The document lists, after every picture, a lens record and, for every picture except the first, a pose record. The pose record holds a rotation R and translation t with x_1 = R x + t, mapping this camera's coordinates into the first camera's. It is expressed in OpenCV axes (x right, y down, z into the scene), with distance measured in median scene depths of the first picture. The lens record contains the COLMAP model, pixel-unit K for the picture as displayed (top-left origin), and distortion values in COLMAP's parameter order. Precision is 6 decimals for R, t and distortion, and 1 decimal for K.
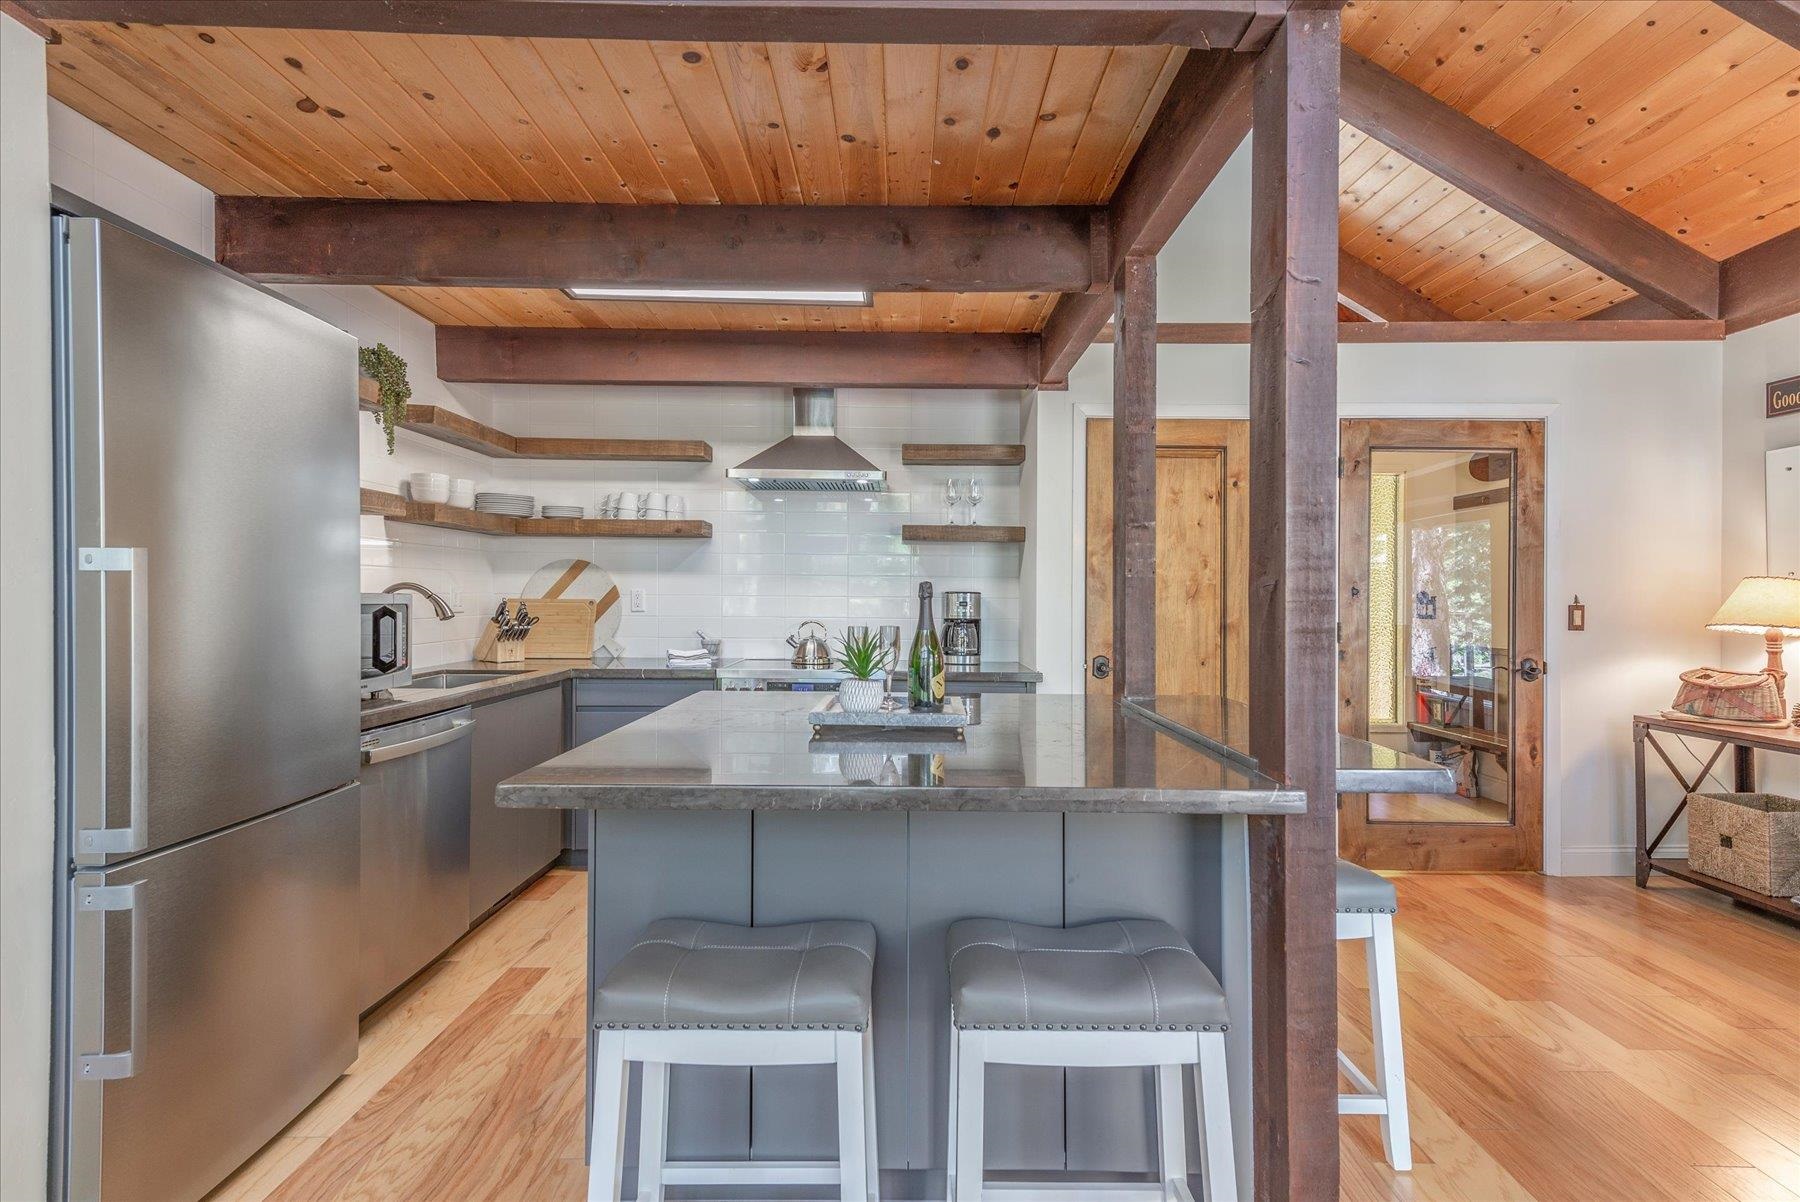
lens RADIAL K [[806.6, 0, 903.4], [0, 806.6, 593.7], [0, 0, 1]] dist [0.000126, -0.000183]
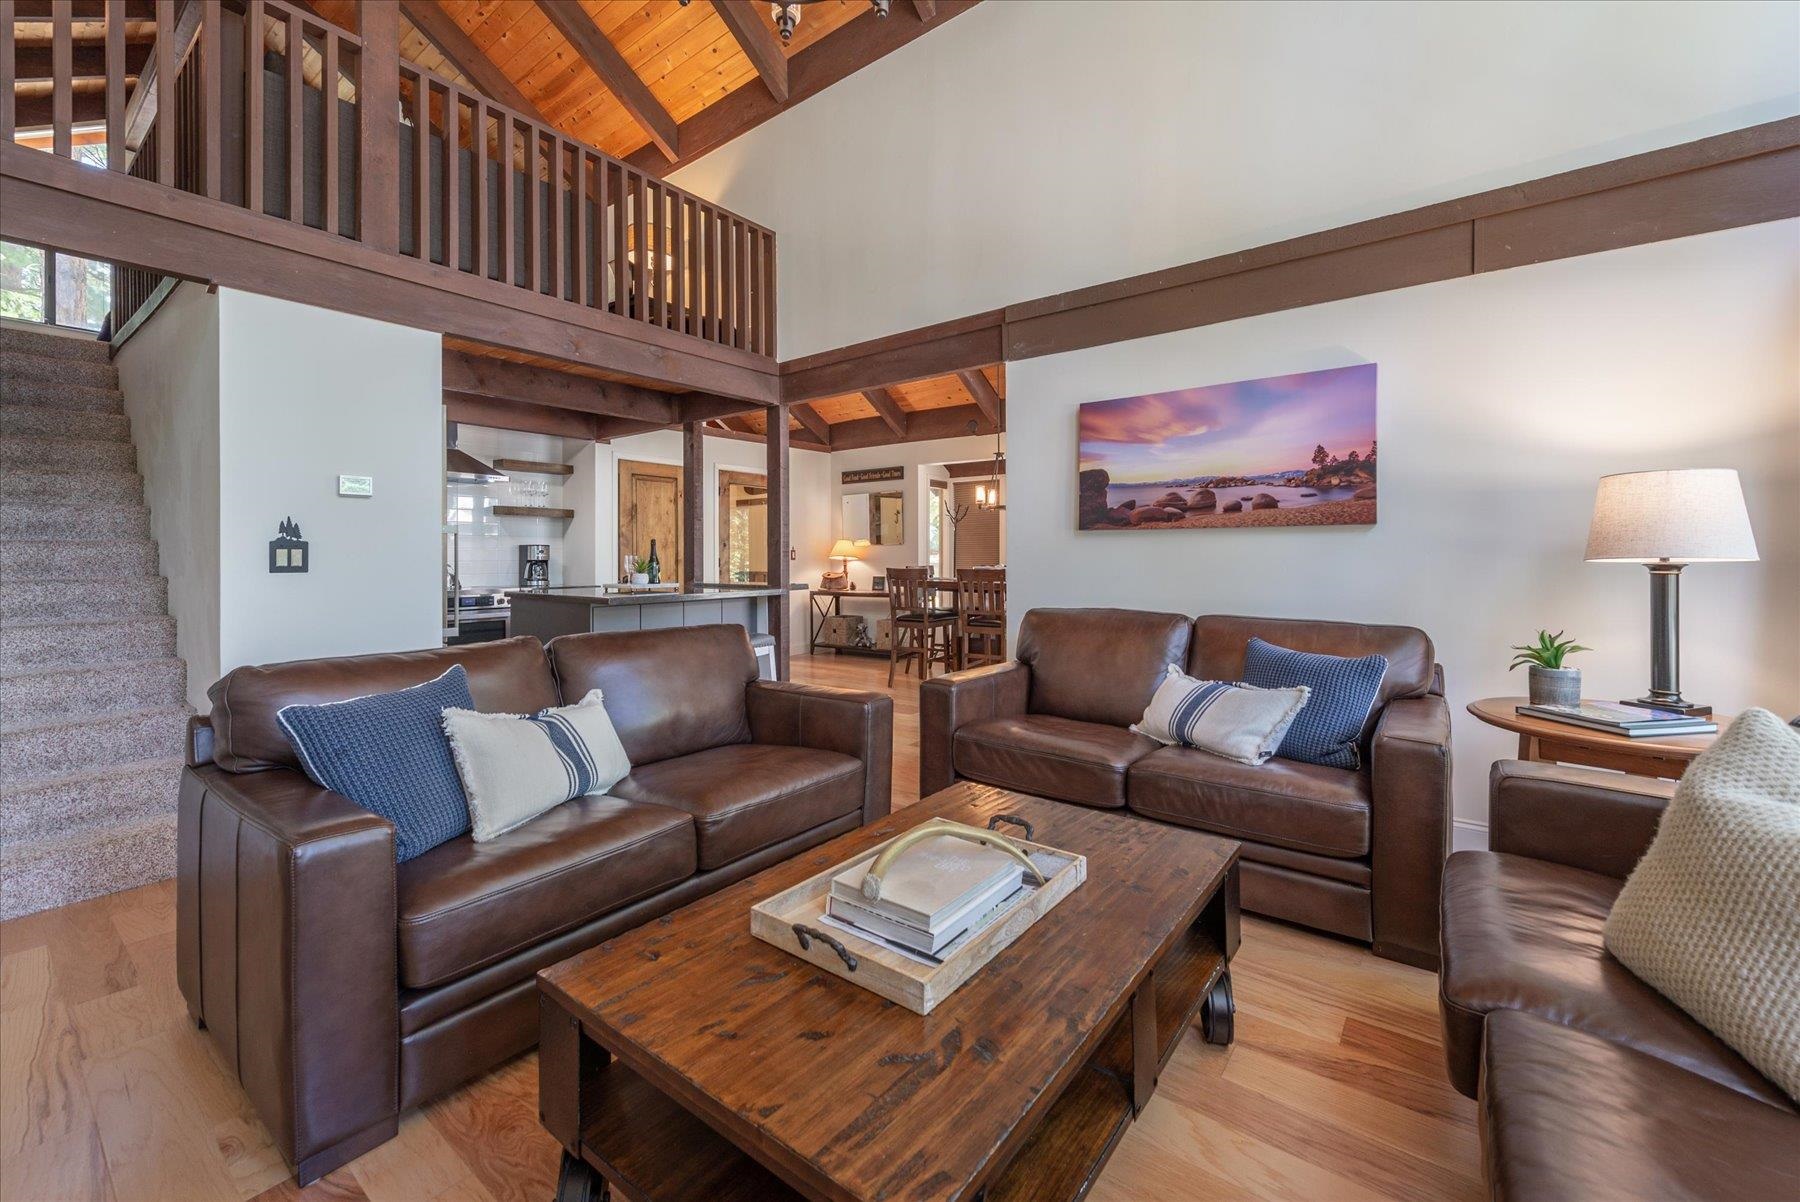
lens RADIAL K [[732.9, 0, 900.6], [0, 732.9, 550.3], [0, 0, 1]] dist [0.001918, 0.000028]
pose [[0.608904, -0.001896, 0.793242, -0.816674], [0.007824, 0.999963, -0.003616, 0.025049], [-0.793205, 0.008409, 0.608896, -0.703063]]
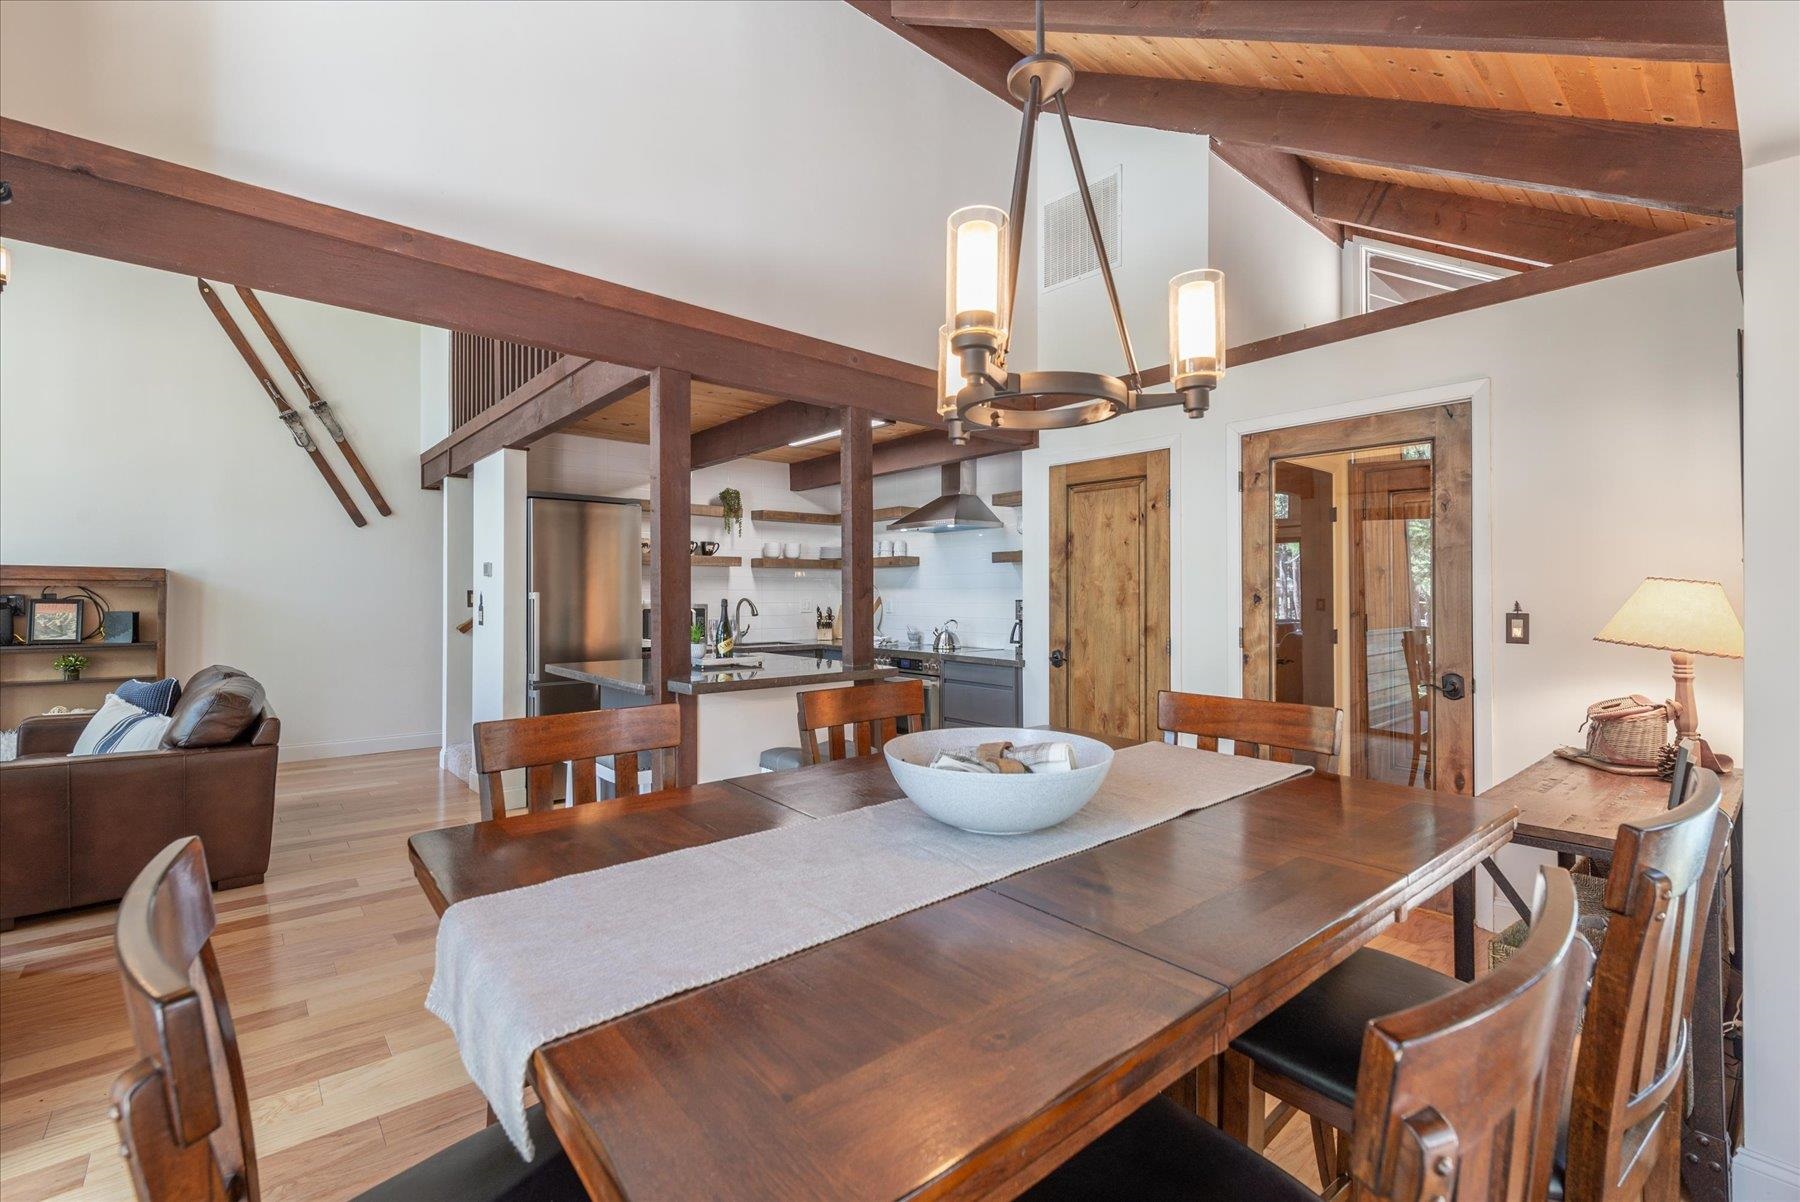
lens RADIAL K [[806.6, 0, 902.8], [0, 806.6, 585.4], [0, 0, 1]] dist [0.000126, -0.000183]
pose [[0.654631, -0.017686, -0.755742, 1.050210], [0.012865, 0.999842, -0.012255, -0.012987], [0.755839, -0.001700, 0.654755, -0.029400]]
